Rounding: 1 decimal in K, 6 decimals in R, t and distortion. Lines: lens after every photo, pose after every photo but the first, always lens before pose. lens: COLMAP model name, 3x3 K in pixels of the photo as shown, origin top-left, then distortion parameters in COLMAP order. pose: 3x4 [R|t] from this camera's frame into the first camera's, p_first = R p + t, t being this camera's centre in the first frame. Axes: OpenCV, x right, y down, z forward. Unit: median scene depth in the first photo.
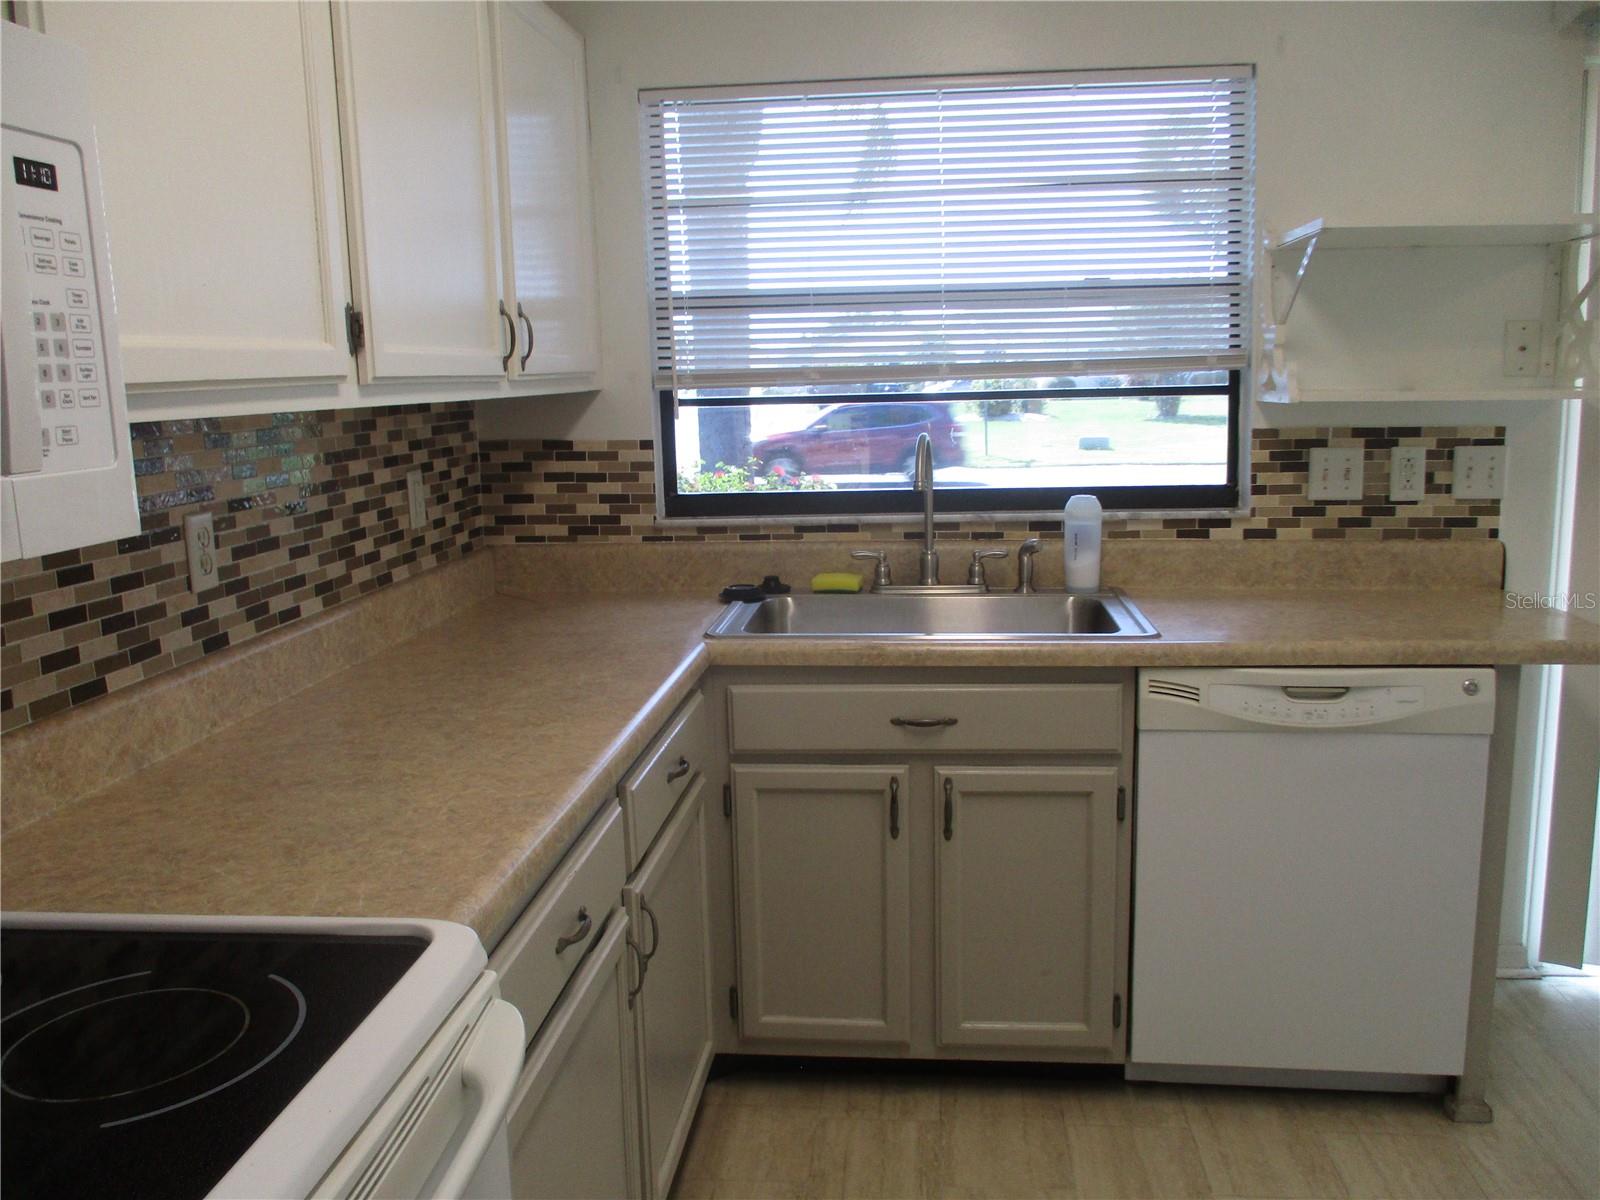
lens RADIAL K [[1321.9, 0, 797.4], [0, 1321.9, 594.7], [0, 0, 1]] dist [-0.030750, -0.004082]
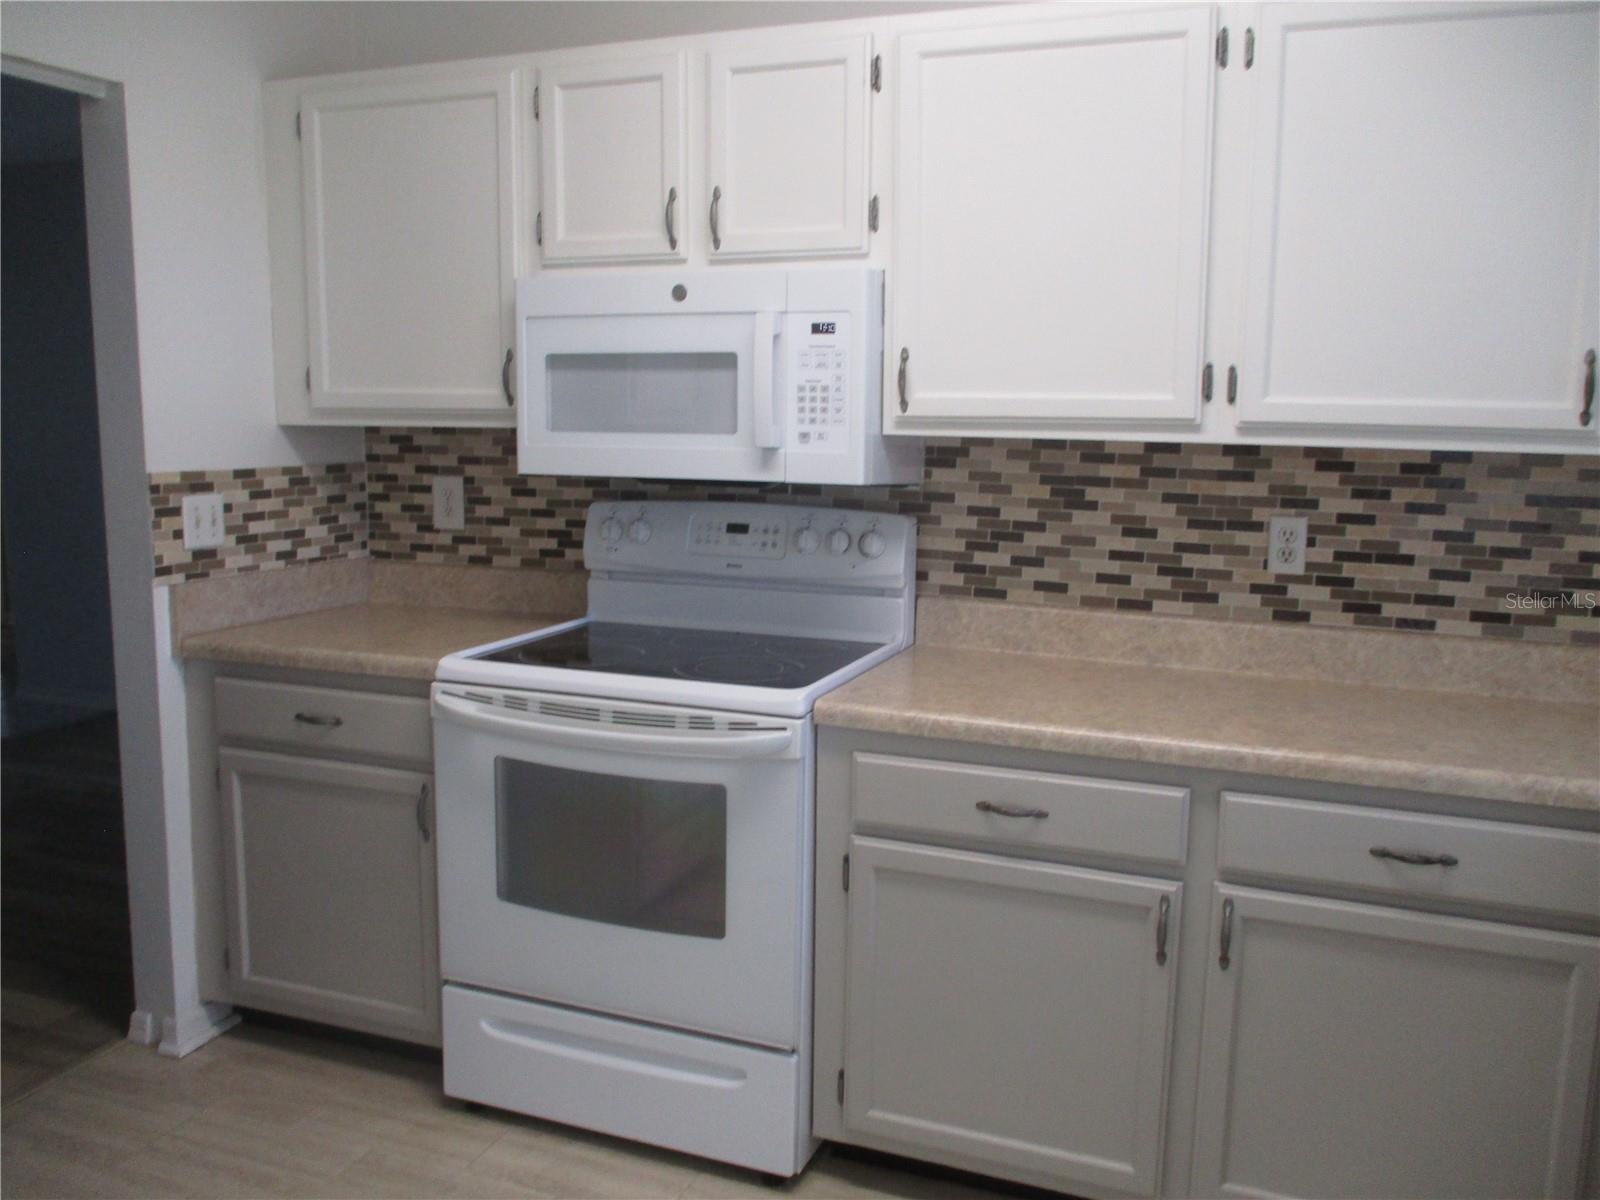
lens RADIAL K [[1321.9, 0, 796.6], [0, 1321.9, 603.0], [0, 0, 1]] dist [-0.030750, -0.004082]
pose [[-0.284611, 0.172300, -0.943032, 1.002859], [-0.163204, 0.960646, 0.224774, -0.203928], [0.944649, 0.217880, -0.245290, 0.905064]]
